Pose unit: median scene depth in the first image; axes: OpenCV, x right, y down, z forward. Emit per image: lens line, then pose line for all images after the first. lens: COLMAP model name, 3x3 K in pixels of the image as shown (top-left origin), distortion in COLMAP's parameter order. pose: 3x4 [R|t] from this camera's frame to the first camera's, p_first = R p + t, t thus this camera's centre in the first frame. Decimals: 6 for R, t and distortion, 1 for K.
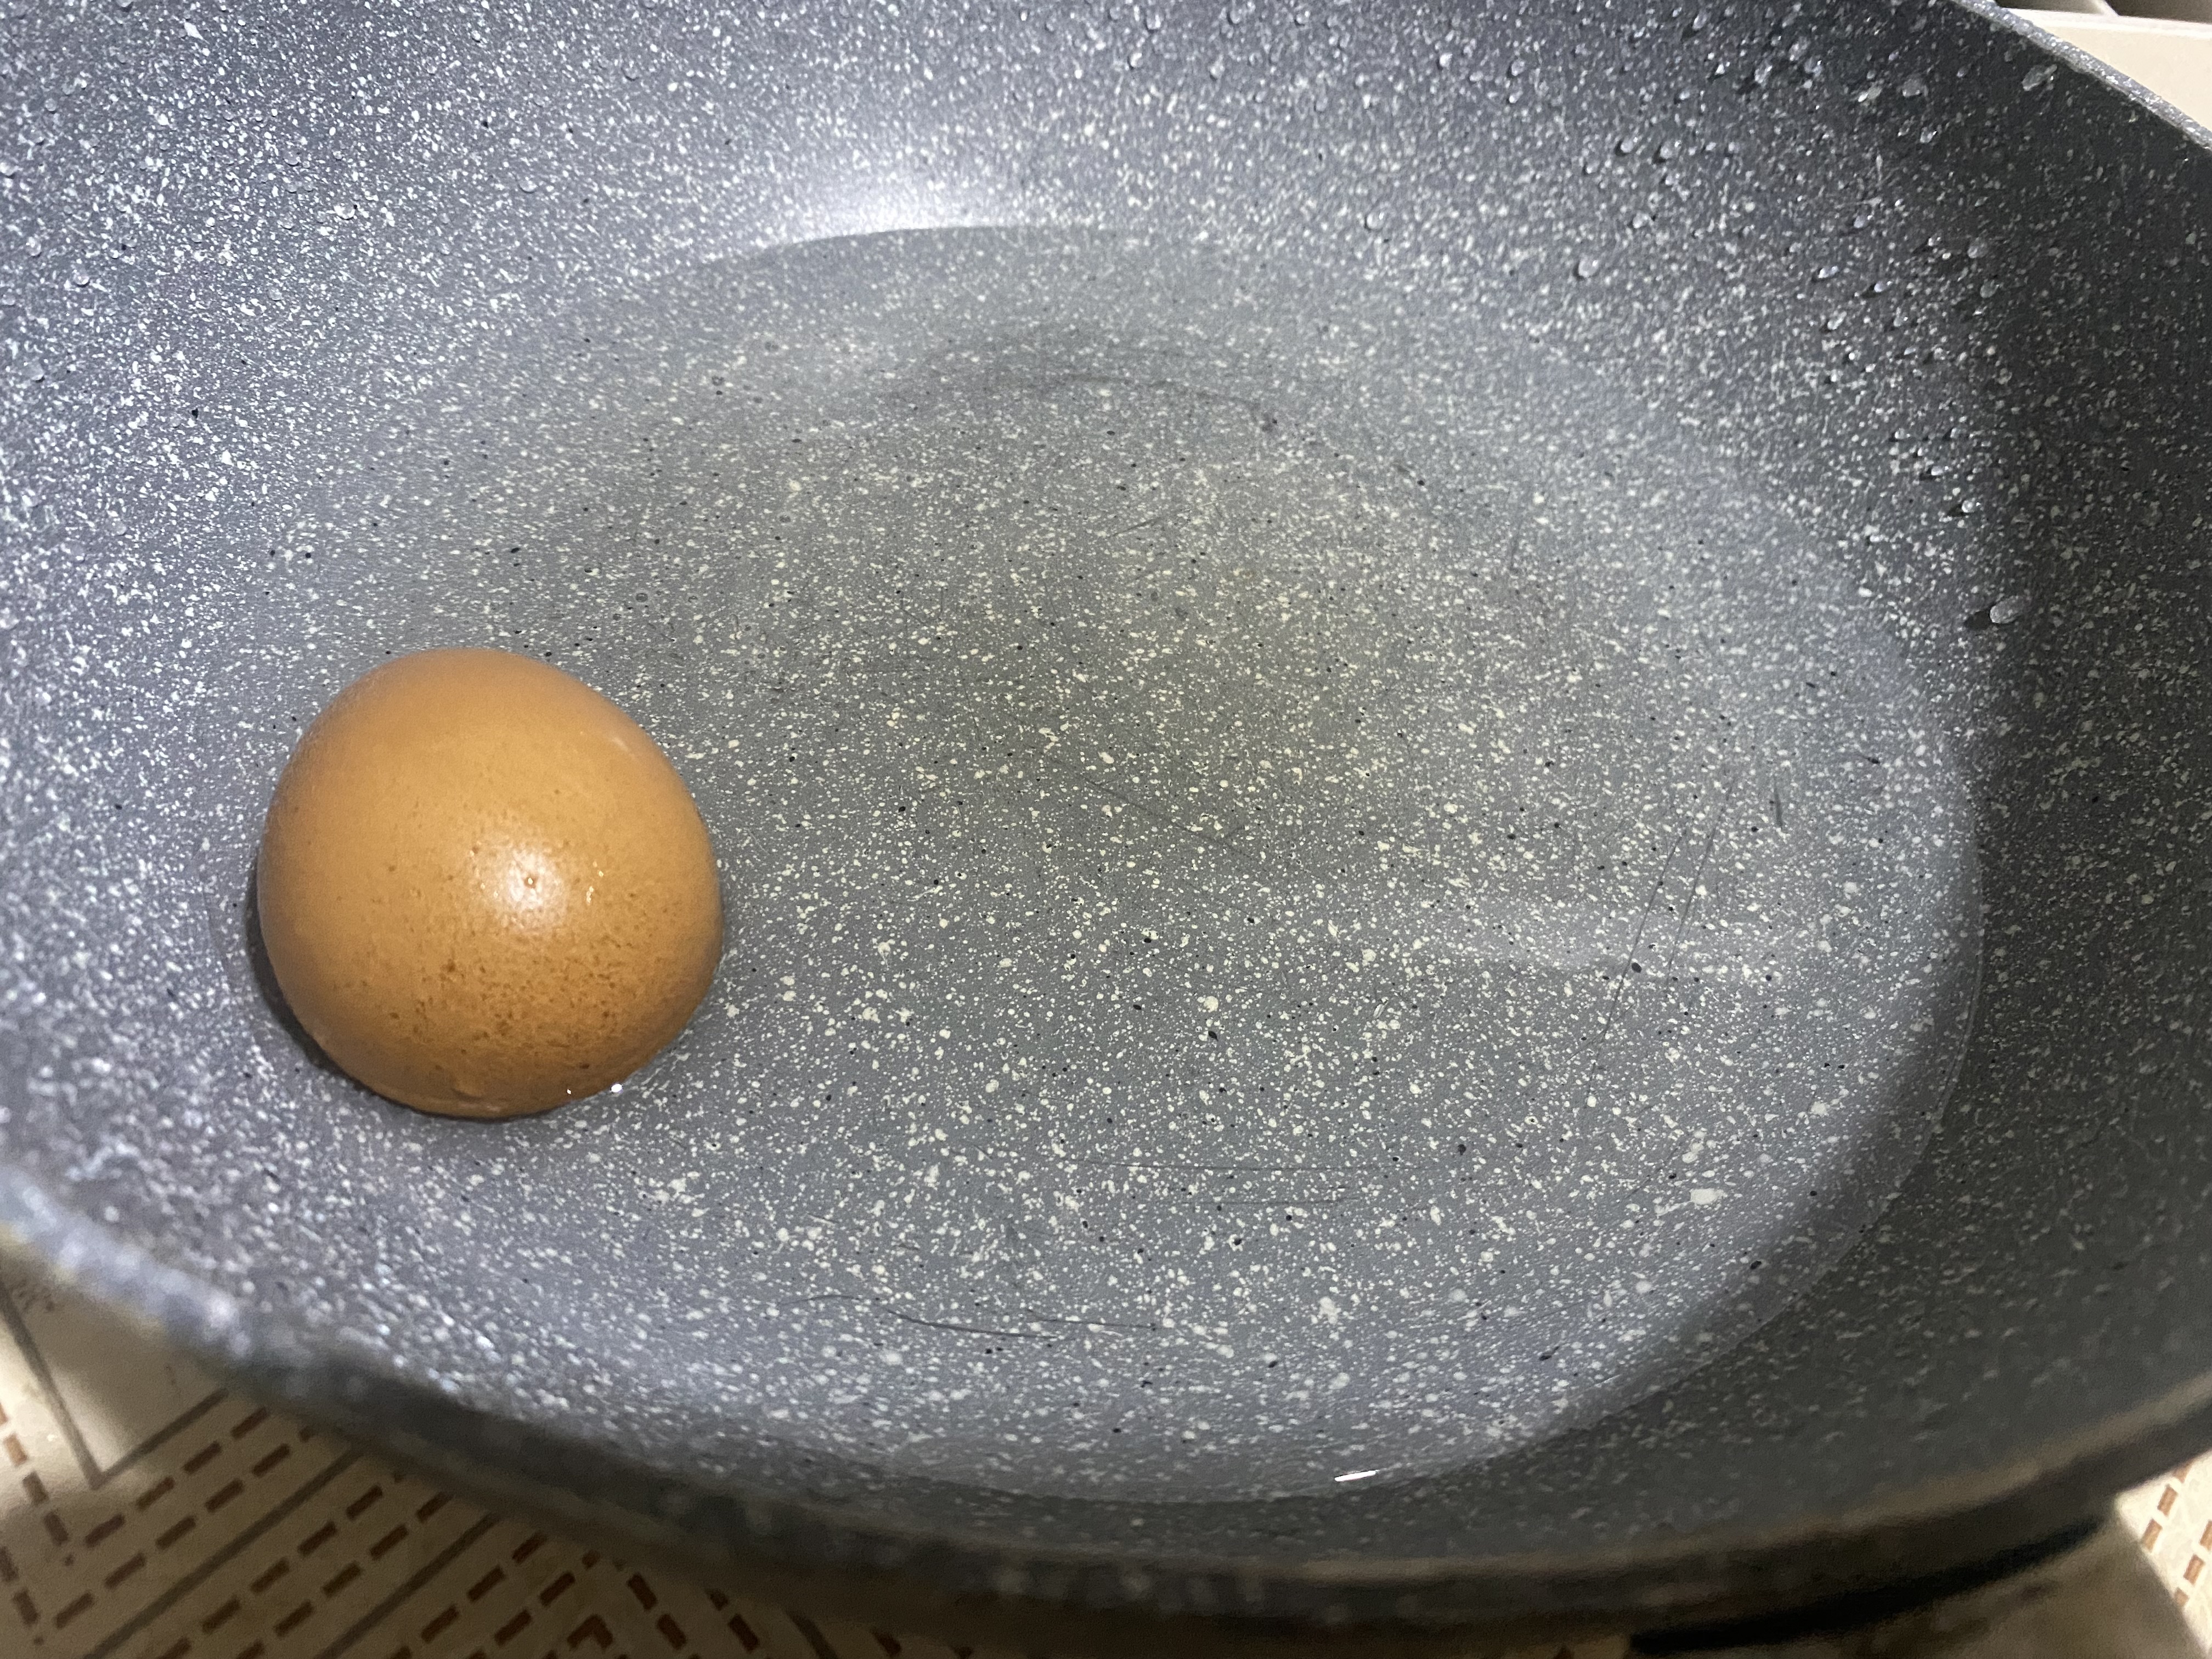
lens RADIAL K [[1707.7, 0, 1106.0], [0, 1707.7, 829.5], [0, 0, 1]] dist [0.036033, -0.031107]
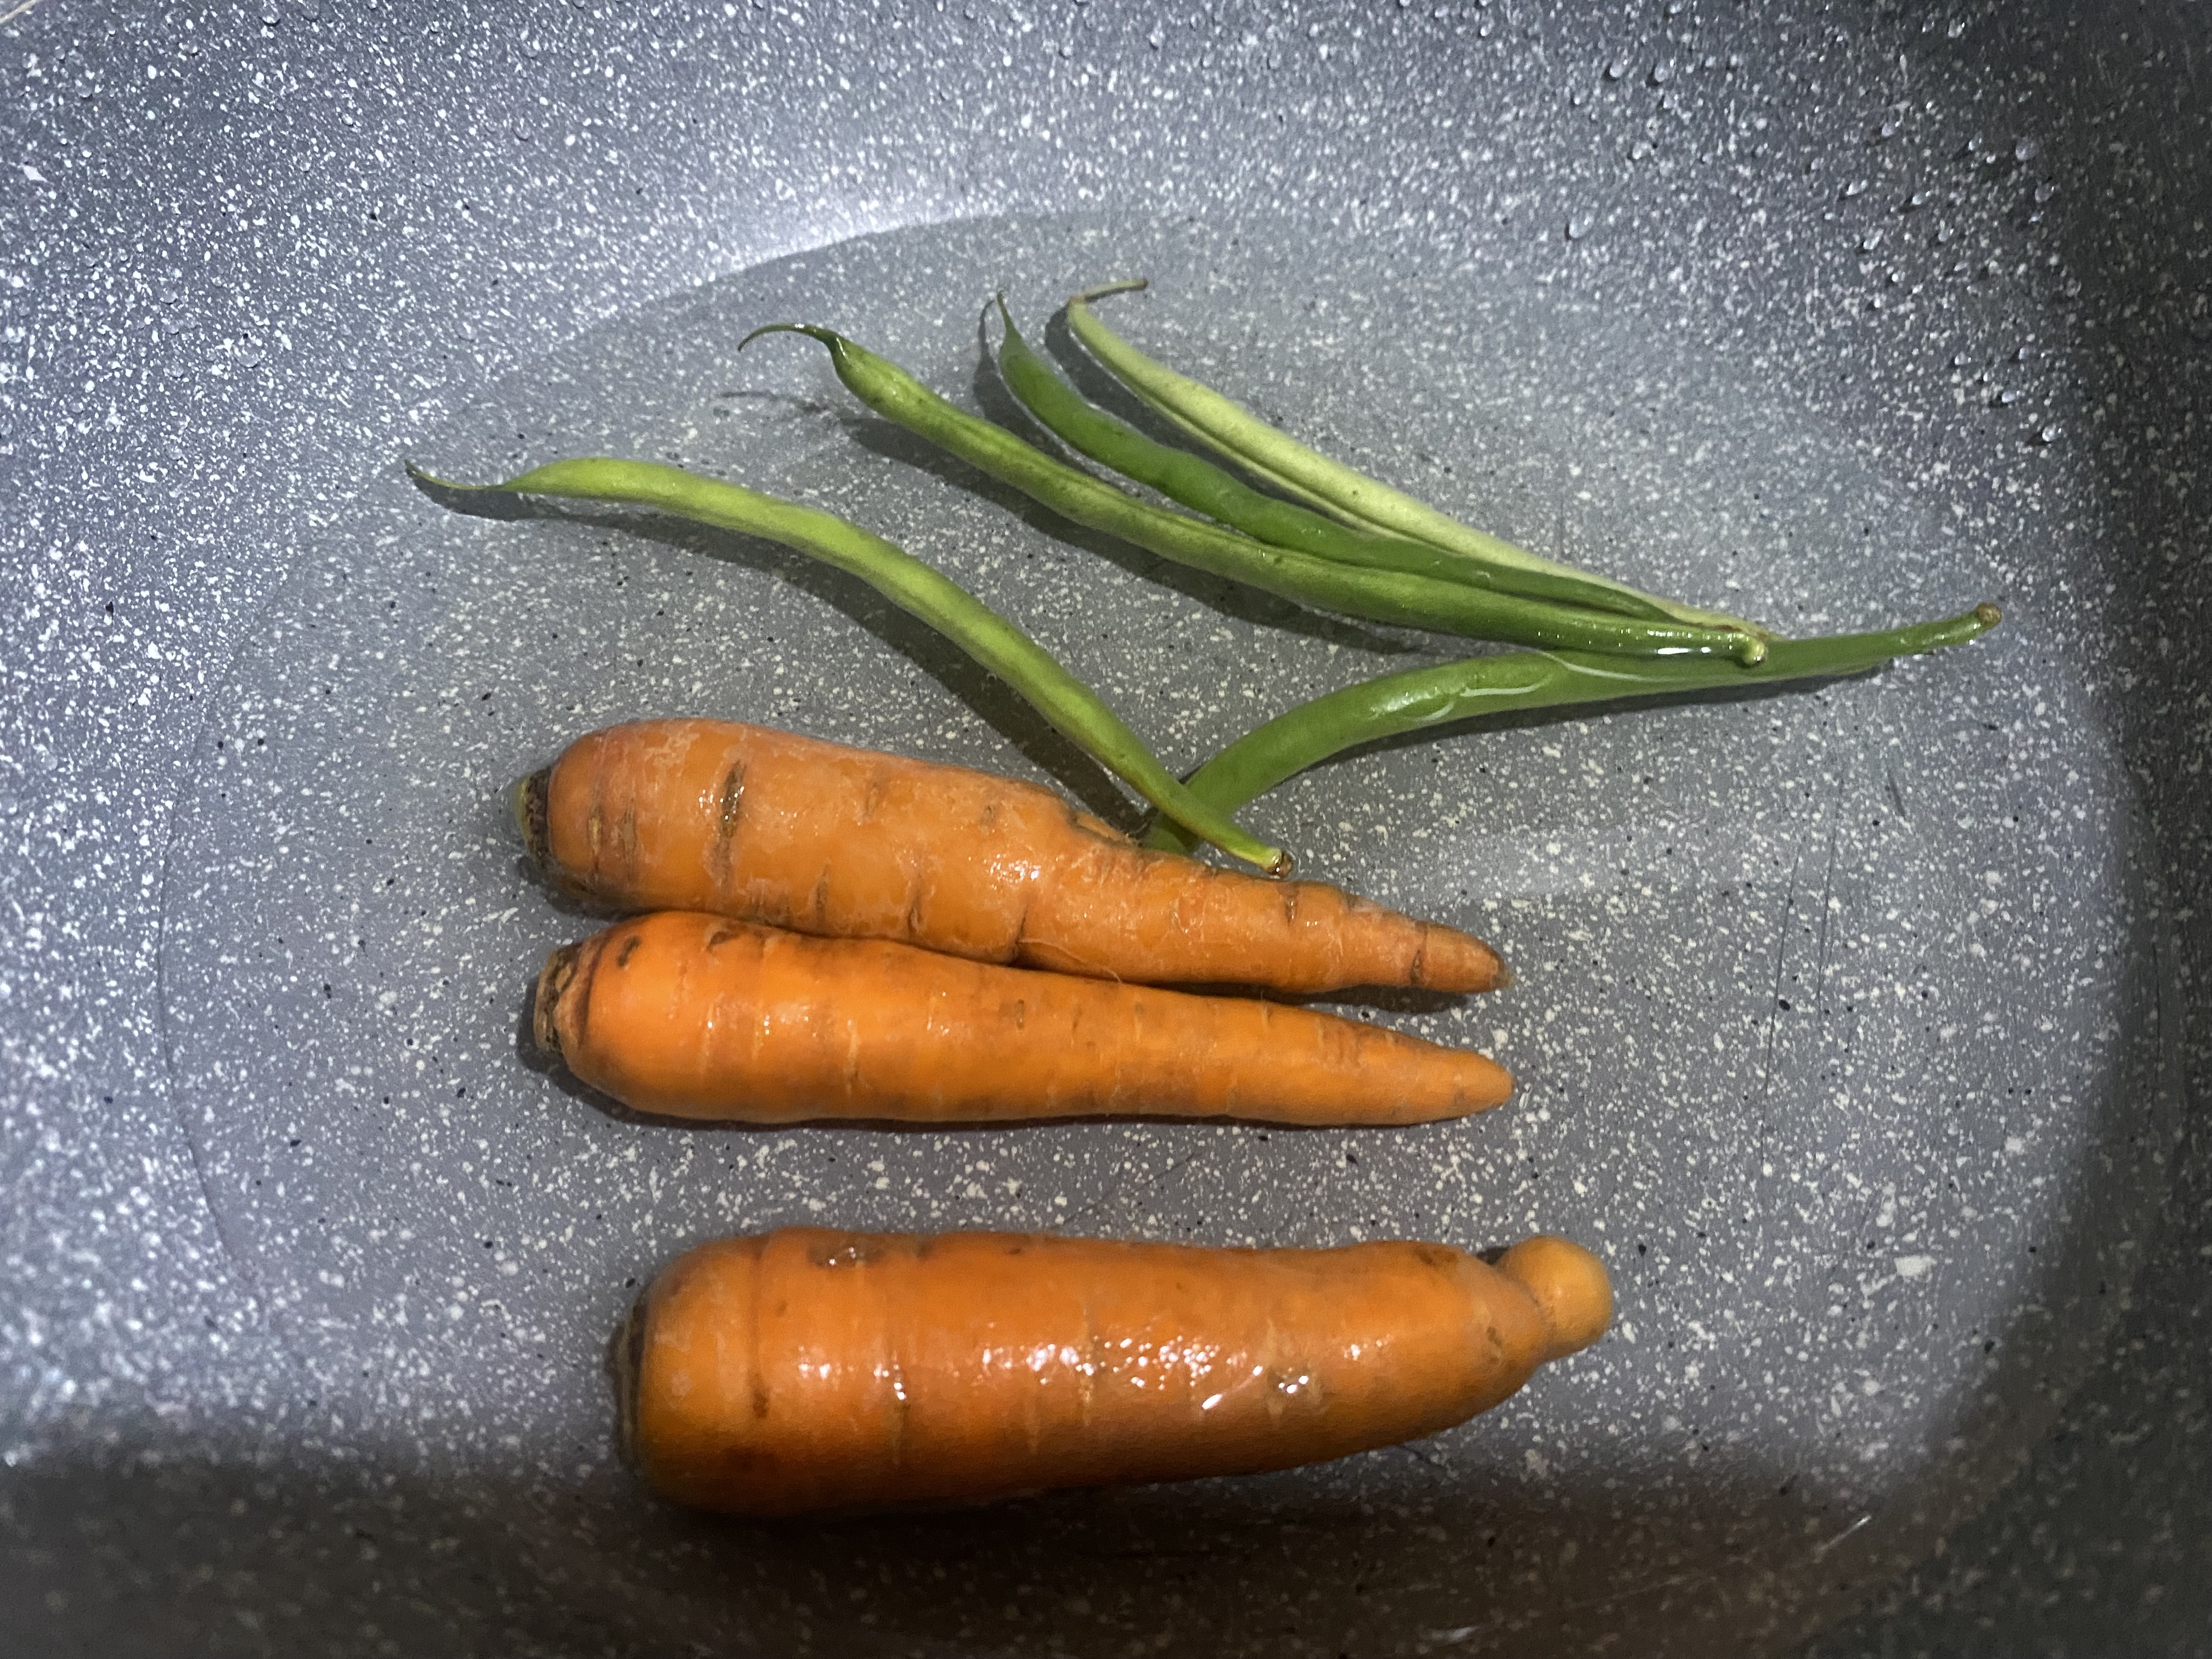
lens RADIAL K [[1707.7, 0, 1106.0], [0, 1707.7, 829.5], [0, 0, 1]] dist [0.036033, -0.031107]
pose [[0.990065, -0.138317, 0.025301, -0.052543], [0.136747, 0.989035, 0.055770, -0.097129], [-0.032738, -0.051756, 0.998123, 0.081206]]
